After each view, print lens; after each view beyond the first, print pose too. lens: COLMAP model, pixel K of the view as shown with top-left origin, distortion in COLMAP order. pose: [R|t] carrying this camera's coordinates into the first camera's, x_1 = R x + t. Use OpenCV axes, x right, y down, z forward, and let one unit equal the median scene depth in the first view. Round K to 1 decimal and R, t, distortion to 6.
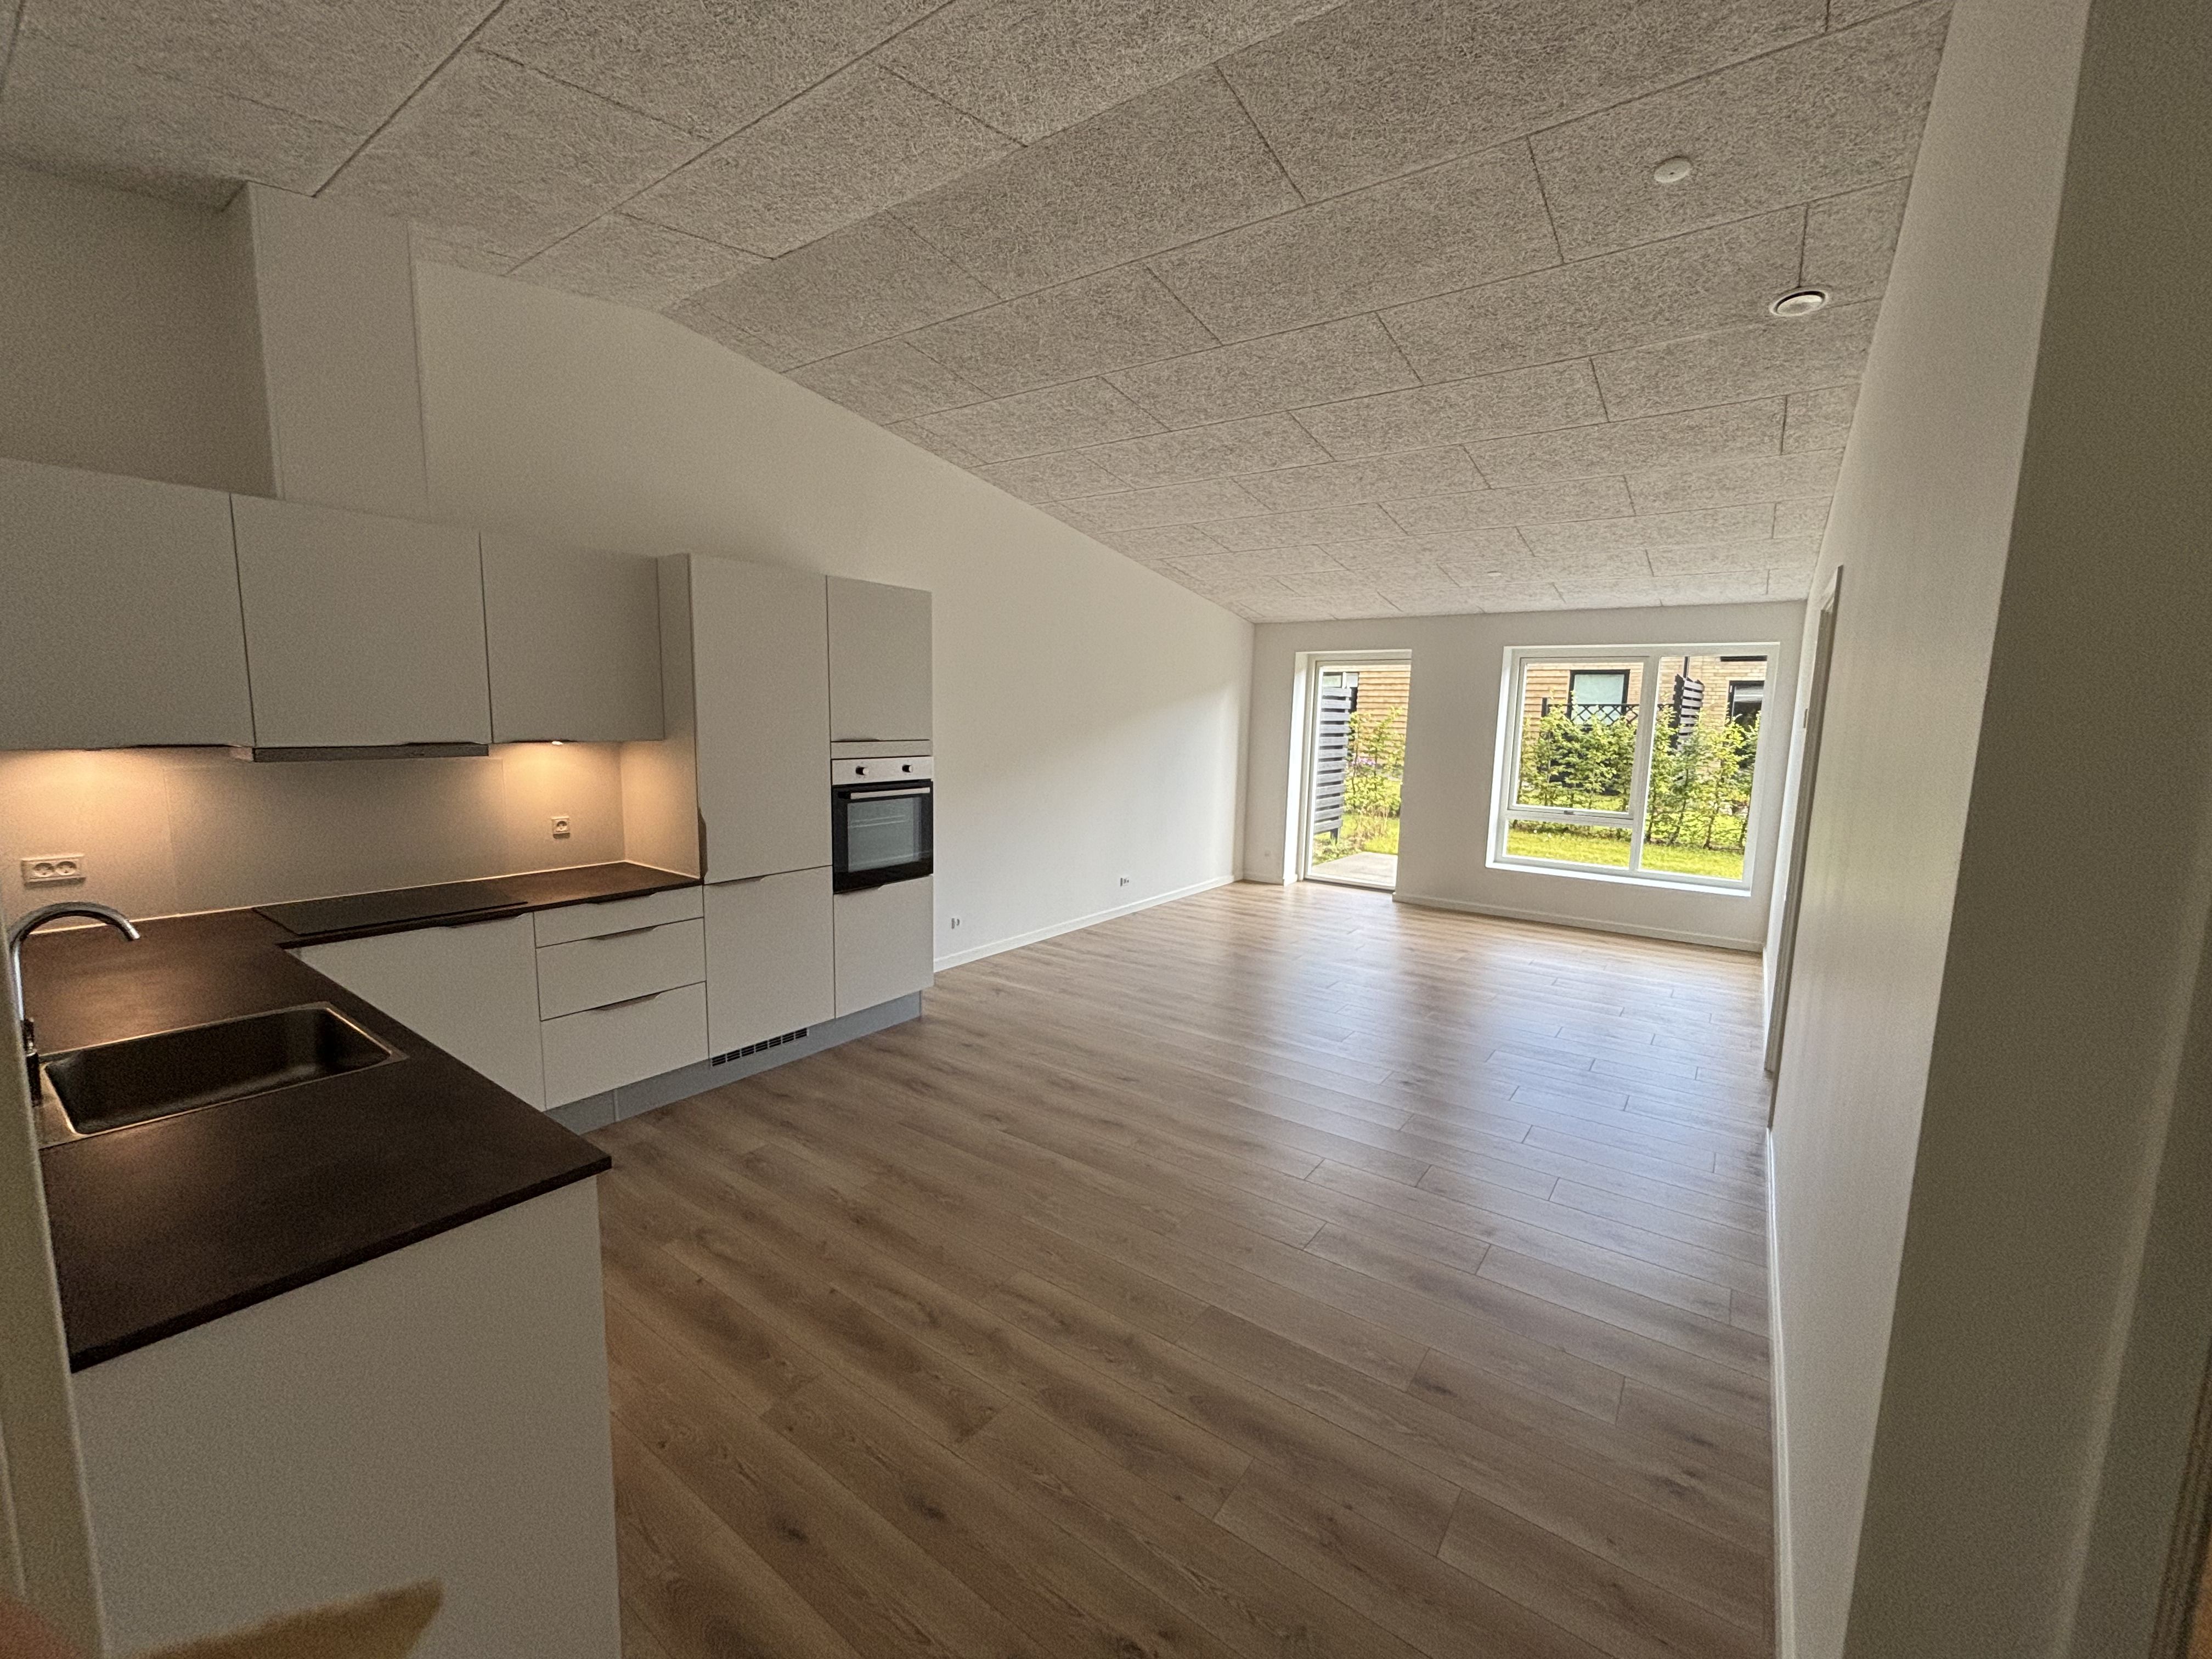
lens RADIAL K [[895.8, 0, 1107.1], [0, 895.8, 824.2], [0, 0, 1]] dist [0.001128, -0.000448]
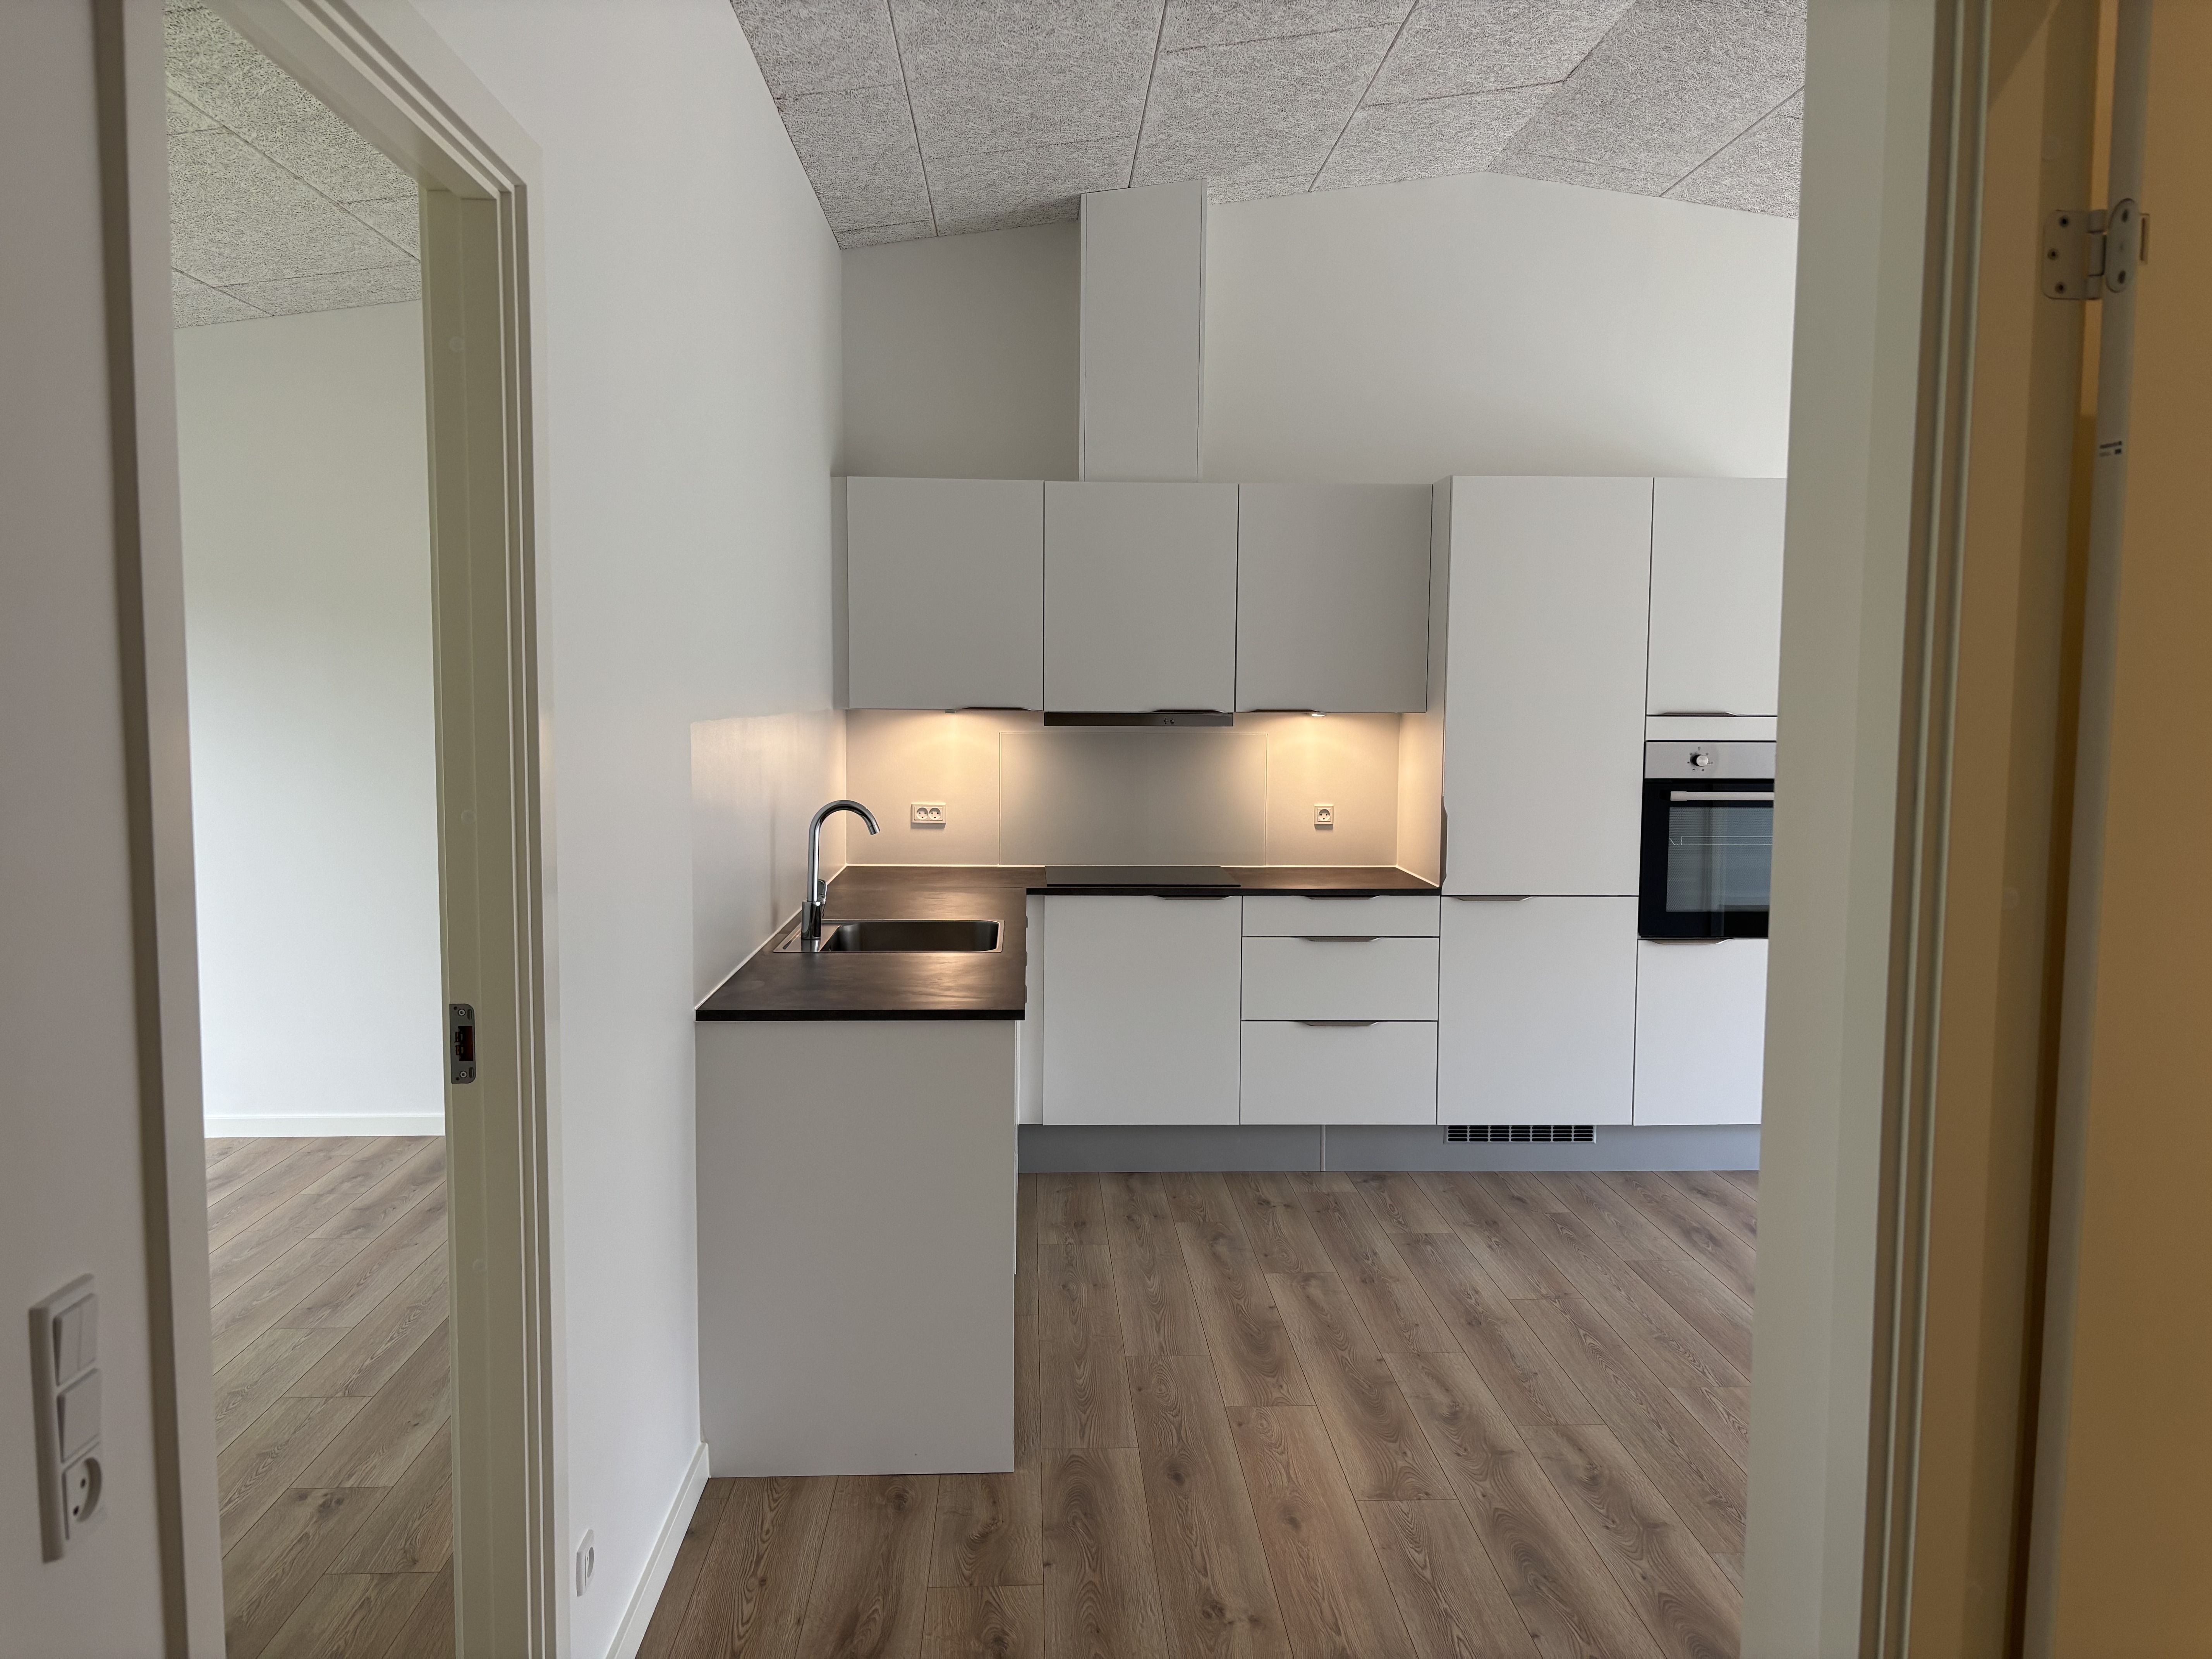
lens RADIAL K [[1676.1, 0, 1106.0], [0, 1676.1, 829.5], [0, 0, 1]] dist [-0.004503, 0.029337]
pose [[0.615638, 0.043104, -0.786850, 0.407114], [-0.092877, 0.995512, -0.018133, 0.051258], [0.782537, 0.084244, 0.616878, -0.101831]]
